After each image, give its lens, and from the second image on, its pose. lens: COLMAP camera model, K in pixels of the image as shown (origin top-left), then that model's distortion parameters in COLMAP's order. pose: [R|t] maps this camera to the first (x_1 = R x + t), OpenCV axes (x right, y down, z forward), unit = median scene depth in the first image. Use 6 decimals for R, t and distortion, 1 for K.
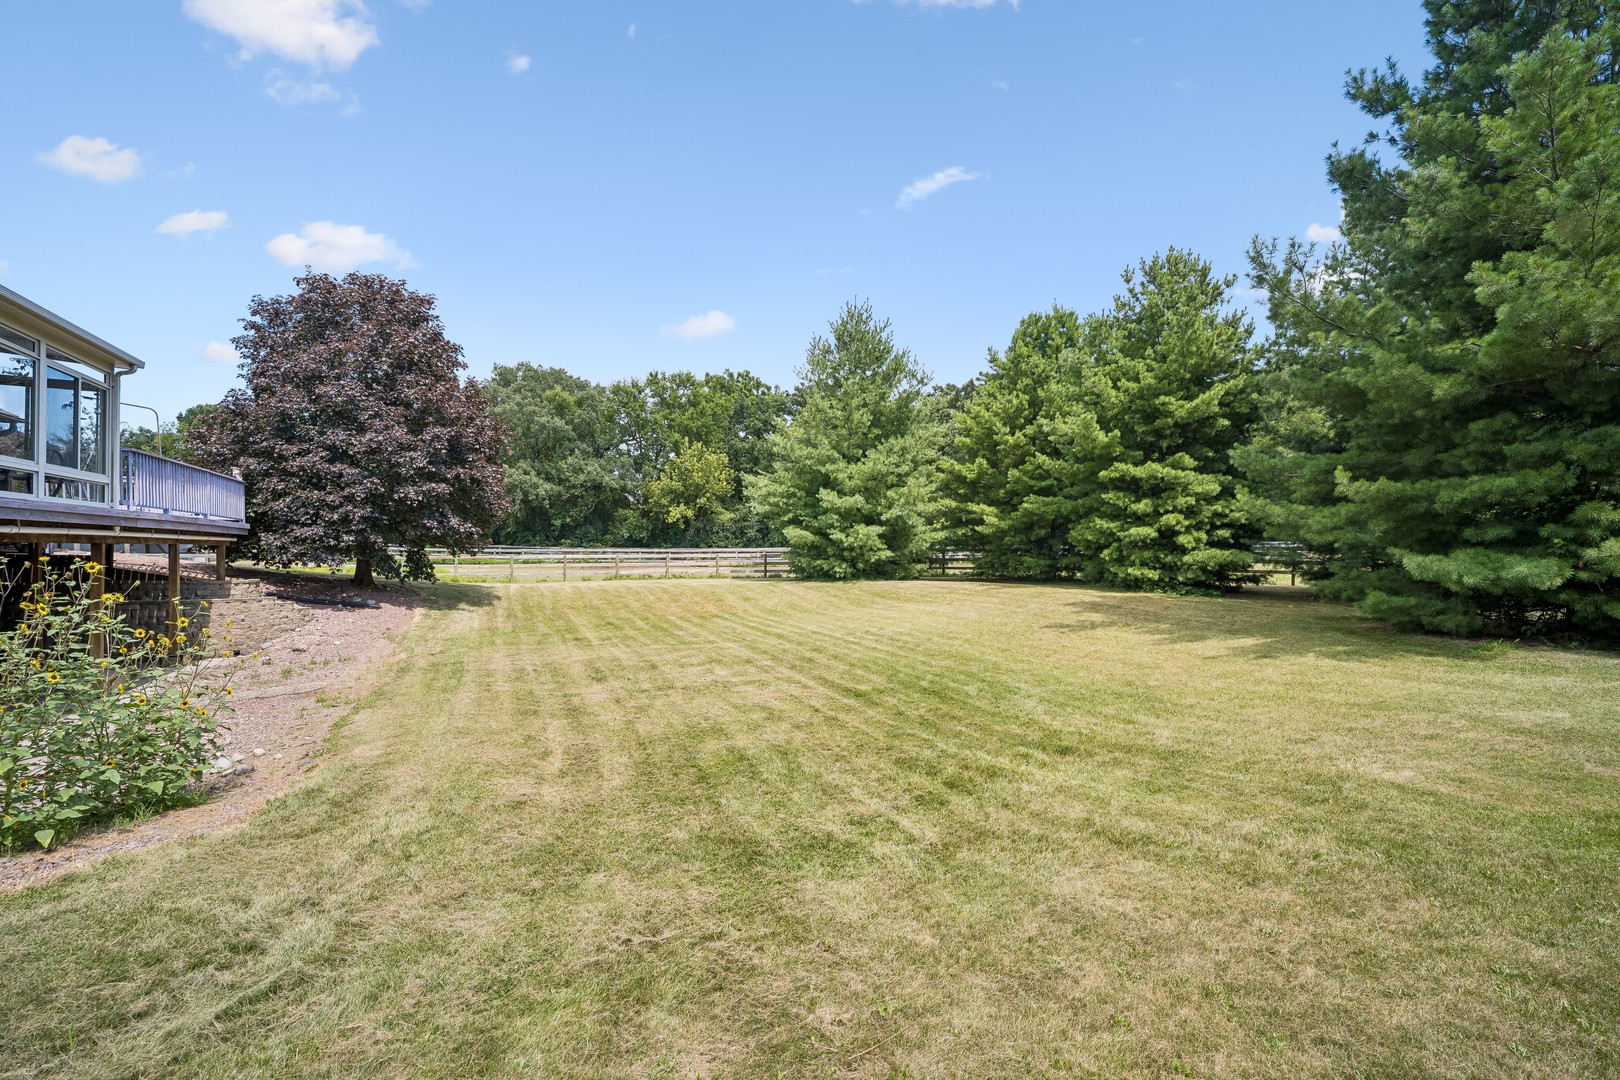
lens RADIAL K [[699.4, 0, 810.2], [0, 699.4, 543.0], [0, 0, 1]] dist [-0.012200, 0.000947]
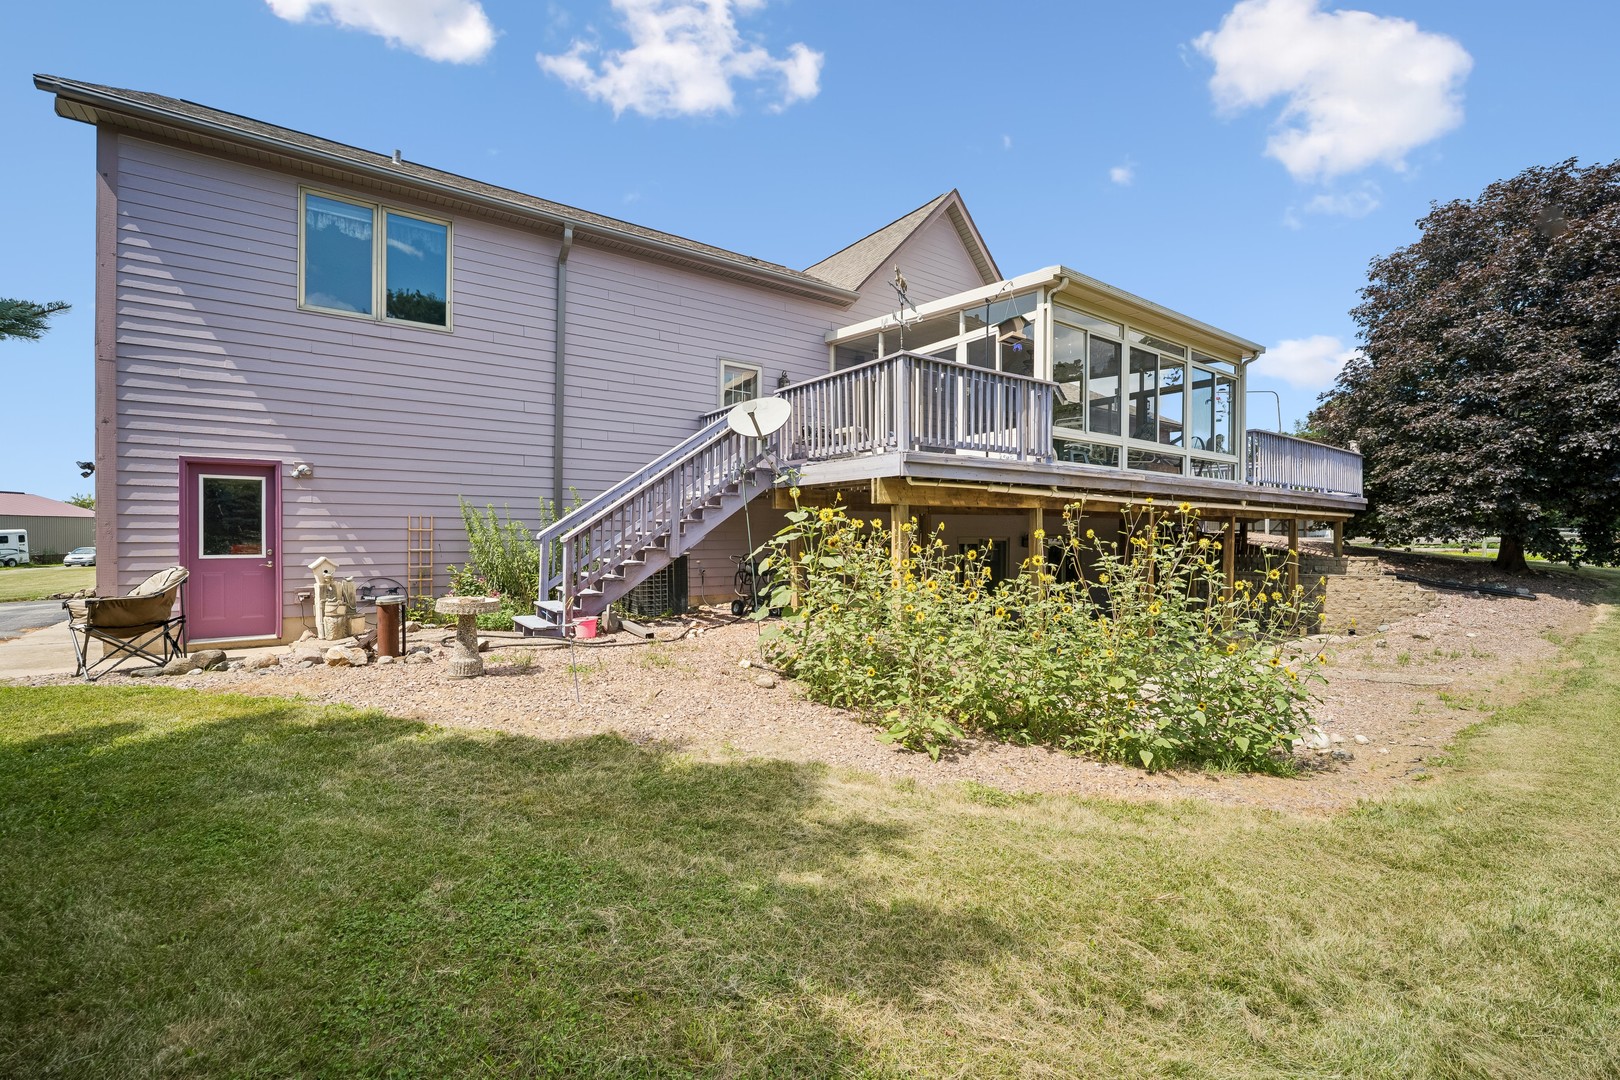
lens RADIAL K [[699.4, 0, 809.7], [0, 699.4, 538.8], [0, 0, 1]] dist [-0.012200, 0.000947]
pose [[0.204310, 0.003843, -0.978899, -0.060714], [0.003192, 0.999984, 0.004592, 0.029813], [0.978901, -0.004063, 0.204294, 0.100056]]
